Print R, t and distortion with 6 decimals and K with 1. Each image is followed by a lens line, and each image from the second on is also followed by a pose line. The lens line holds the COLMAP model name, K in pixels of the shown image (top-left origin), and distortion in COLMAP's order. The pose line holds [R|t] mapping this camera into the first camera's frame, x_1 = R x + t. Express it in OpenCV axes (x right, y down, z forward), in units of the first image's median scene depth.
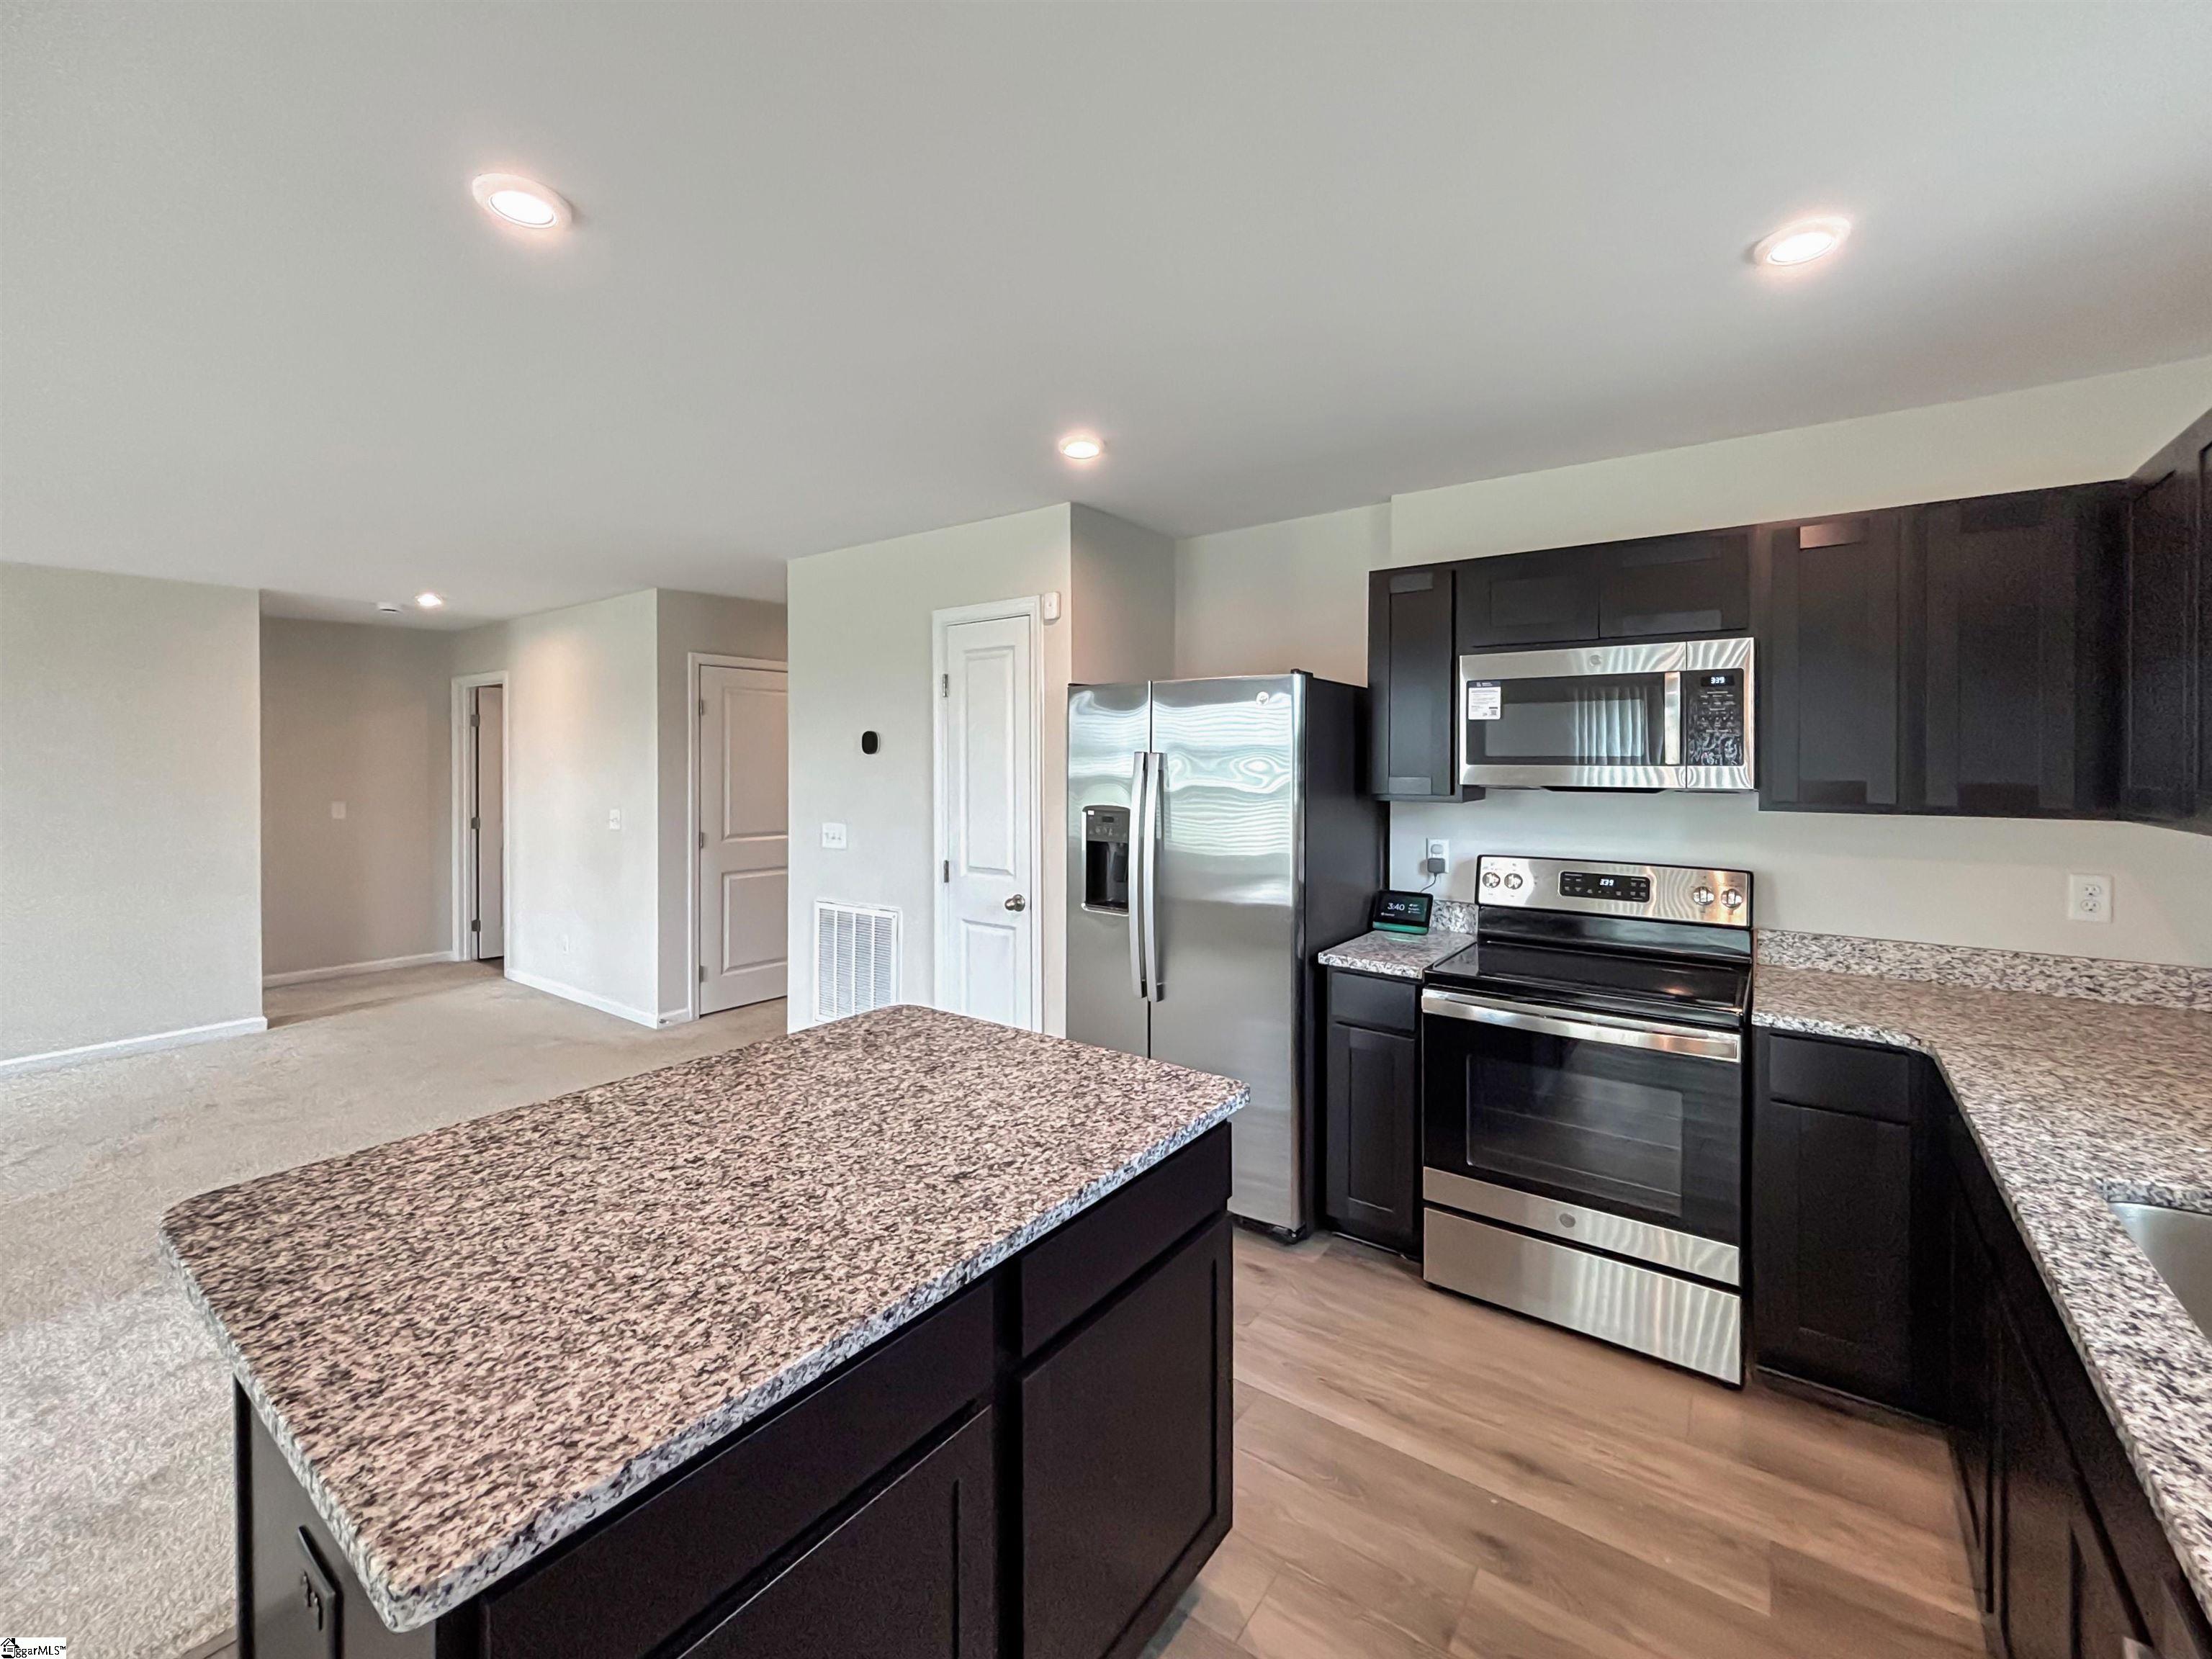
lens RADIAL K [[916.2, 0, 1120.3], [0, 916.2, 764.7], [0, 0, 1]] dist [-0.001713, 0.000811]
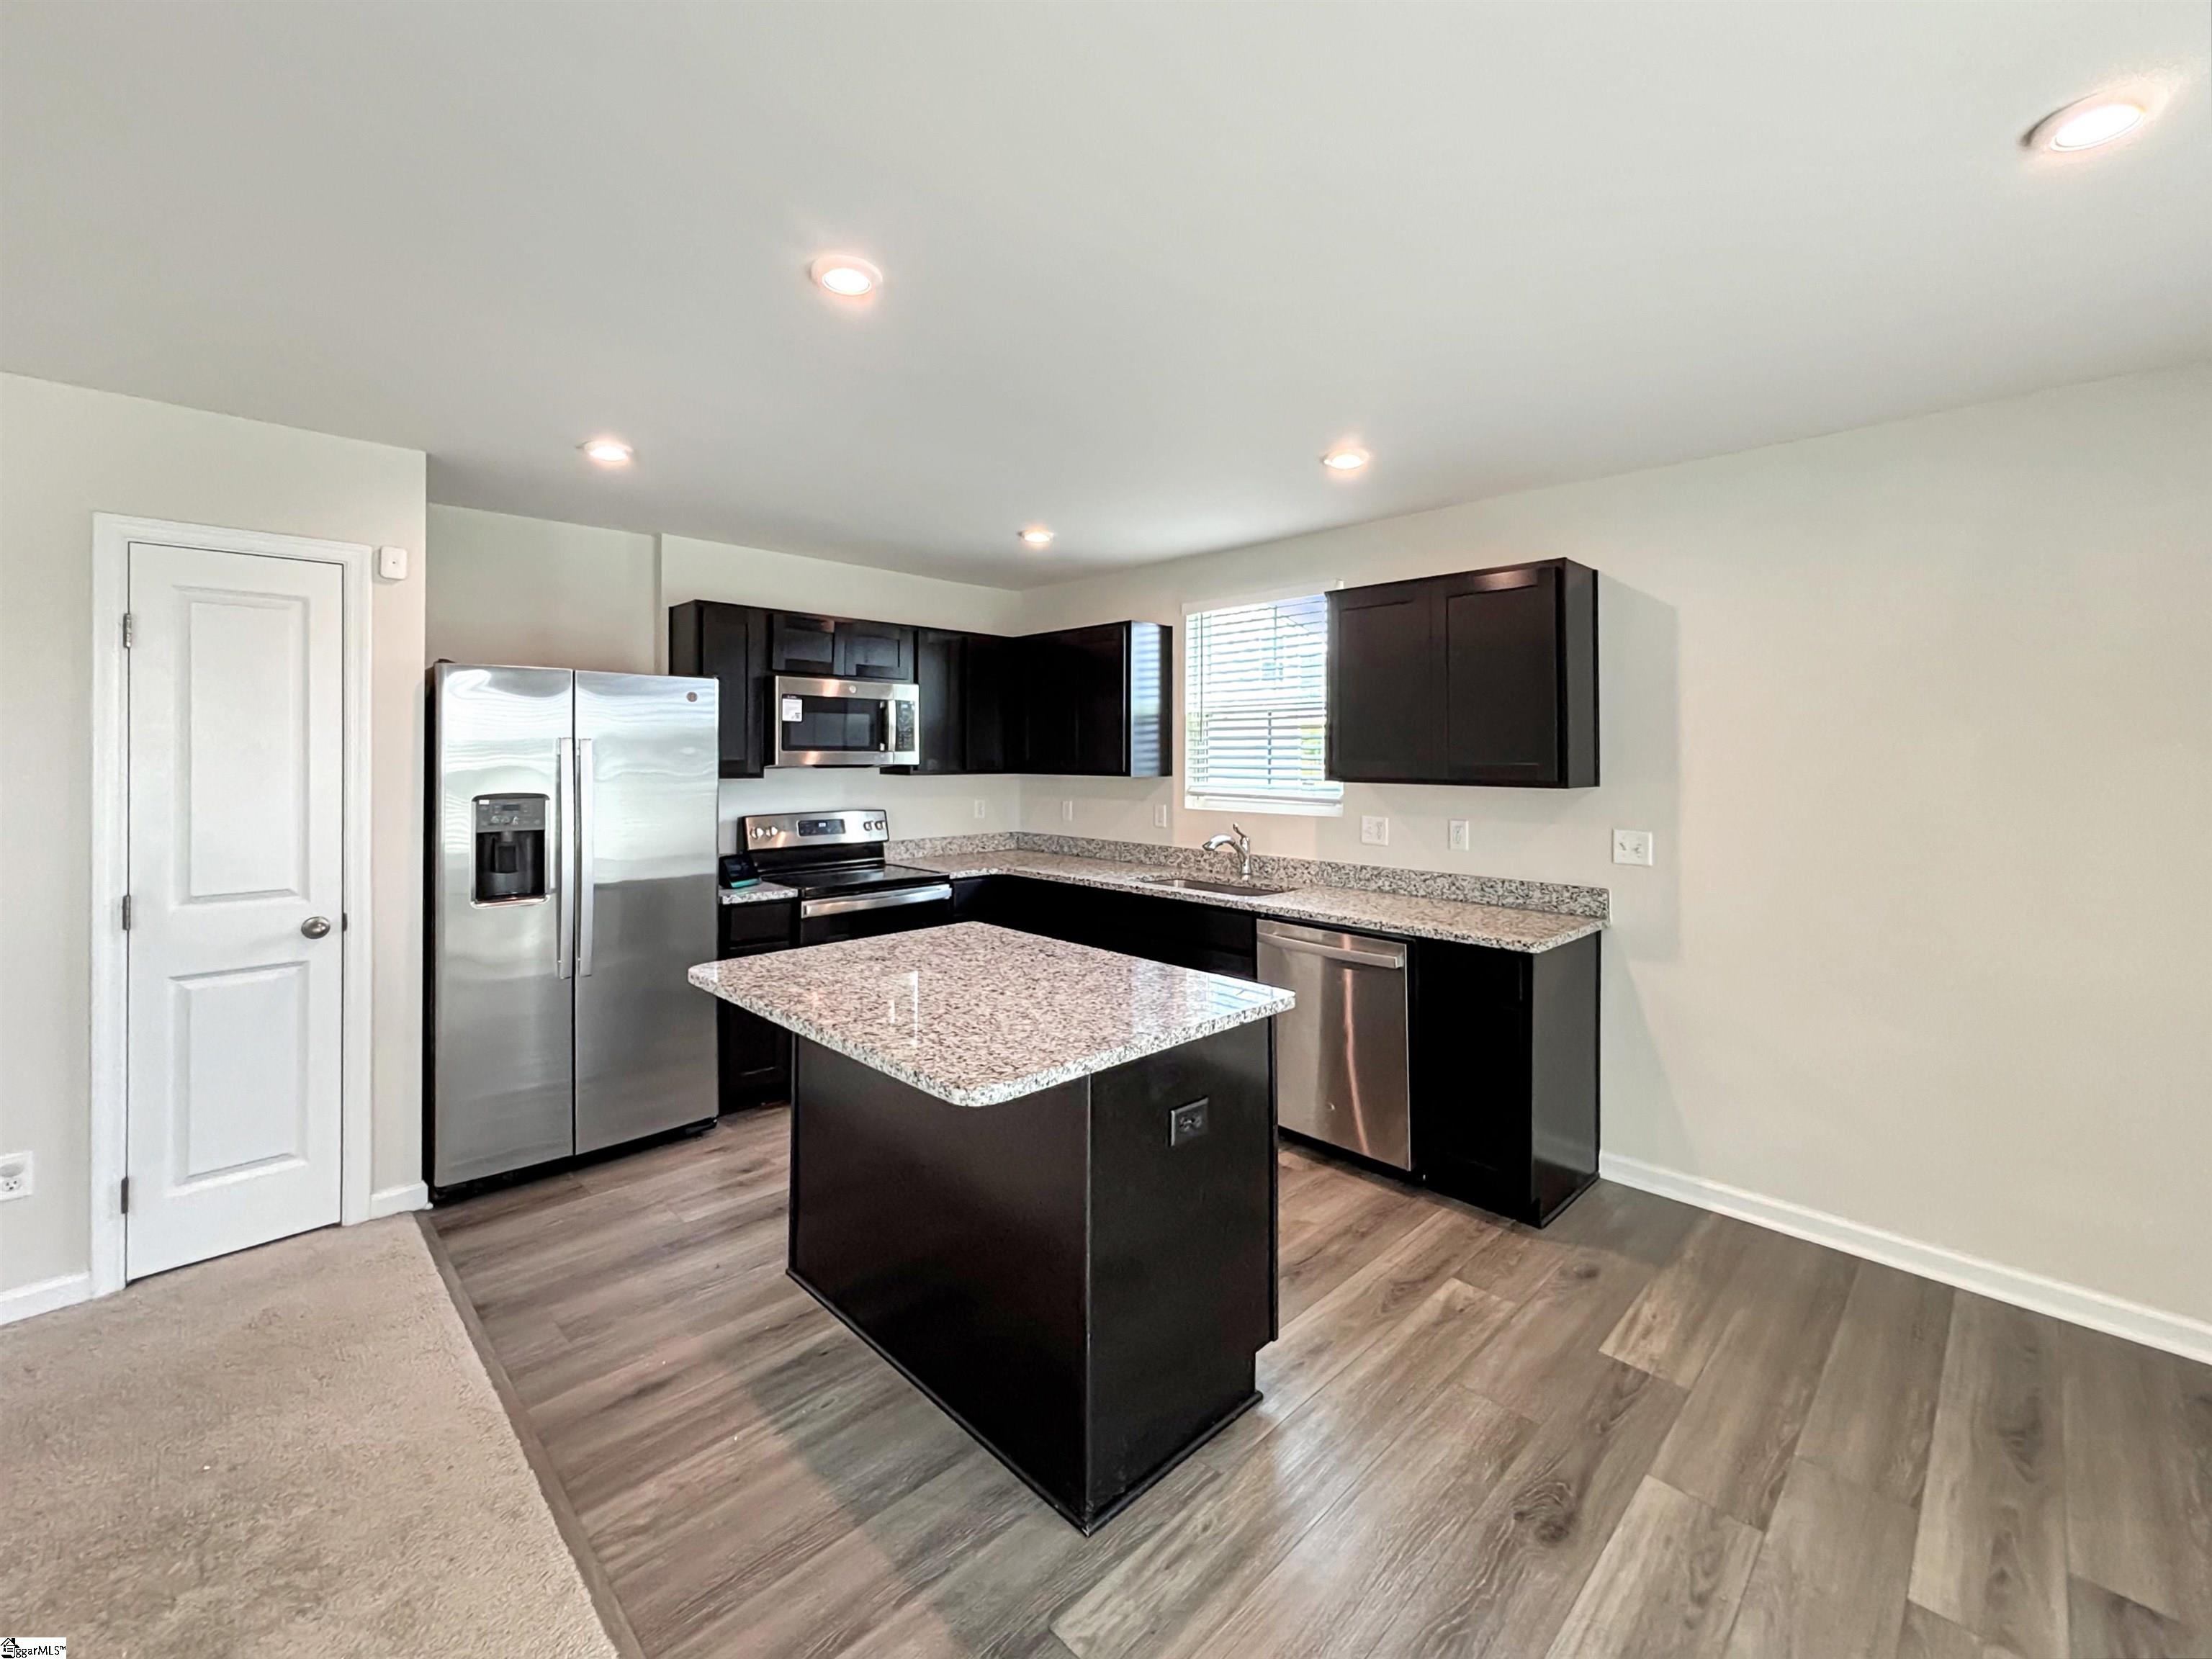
lens RADIAL K [[916.2, 0, 1084.3], [0, 916.2, 741.4], [0, 0, 1]] dist [-0.001713, 0.000811]
pose [[0.173084, 0.013941, 0.984808, -0.986054], [0.003664, 0.999884, -0.014799, 0.007580], [-0.984900, 0.006170, 0.173013, 0.274848]]
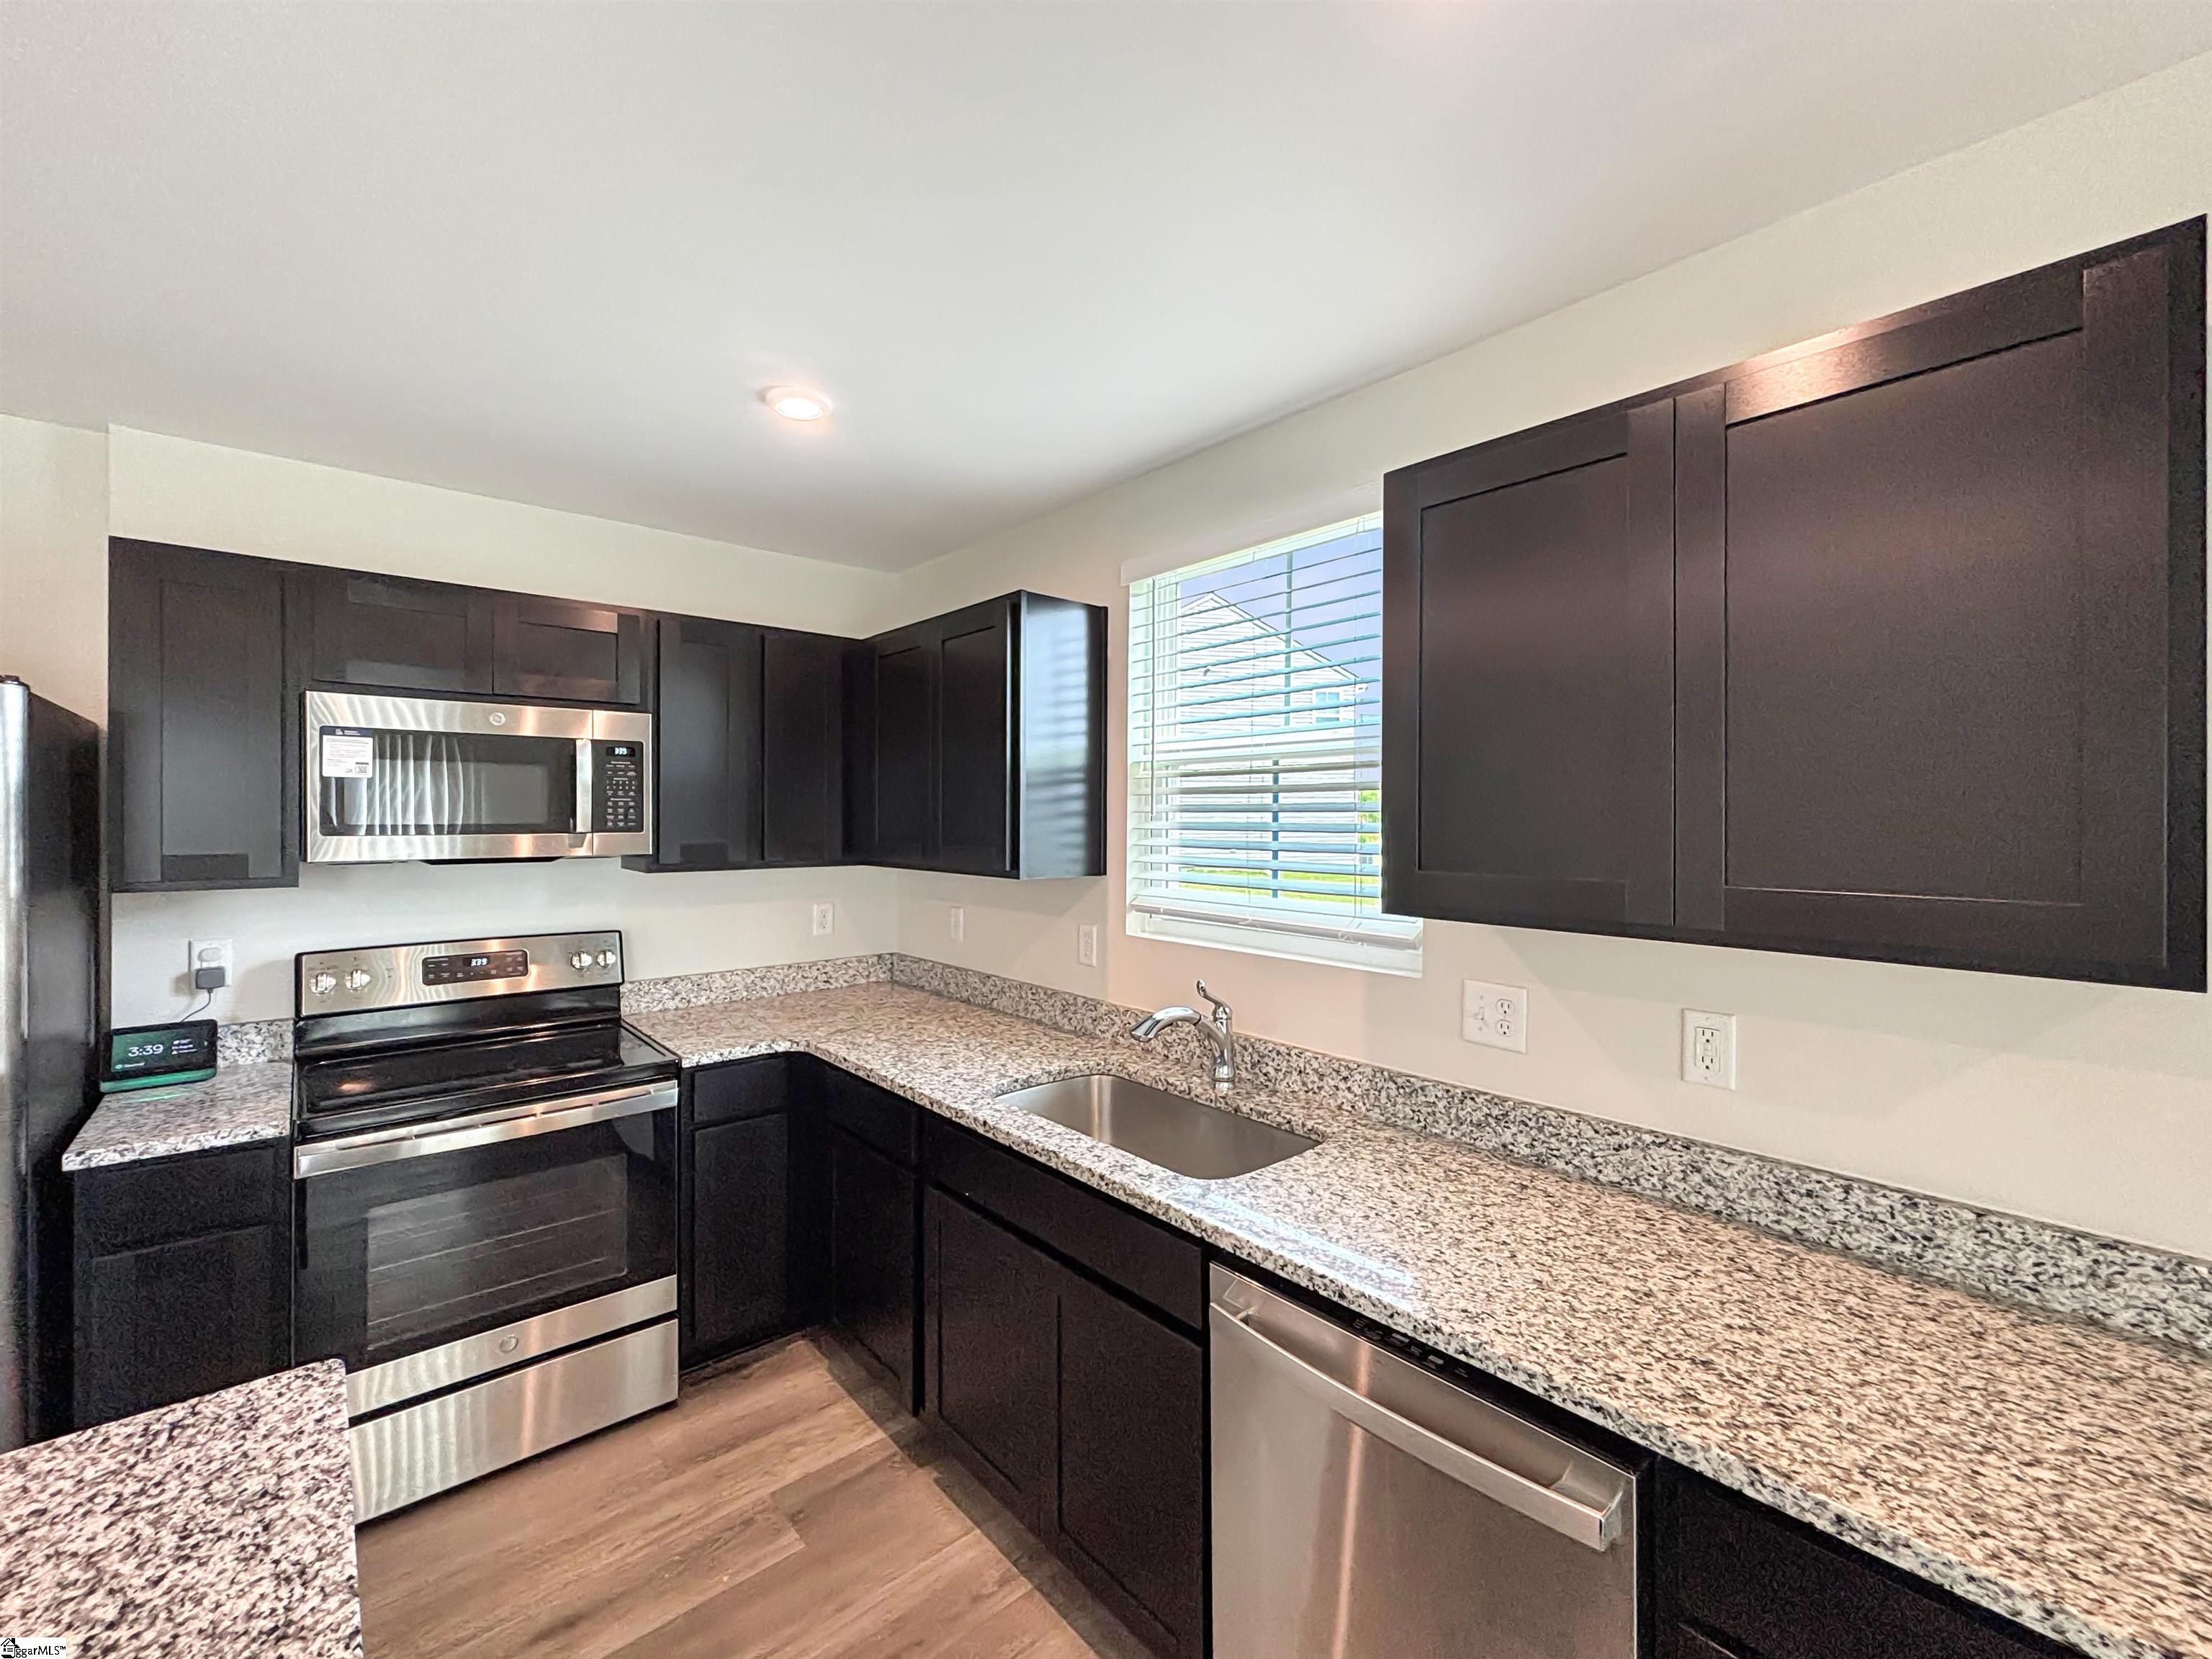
lens RADIAL K [[916.2, 0, 1086.5], [0, 916.2, 816.1], [0, 0, 1]] dist [-0.001713, 0.000811]
pose [[0.232889, -0.003198, 0.972498, -0.213536], [0.003250, 0.999992, 0.002510, -0.016775], [-0.972498, 0.002576, 0.232898, 0.207653]]
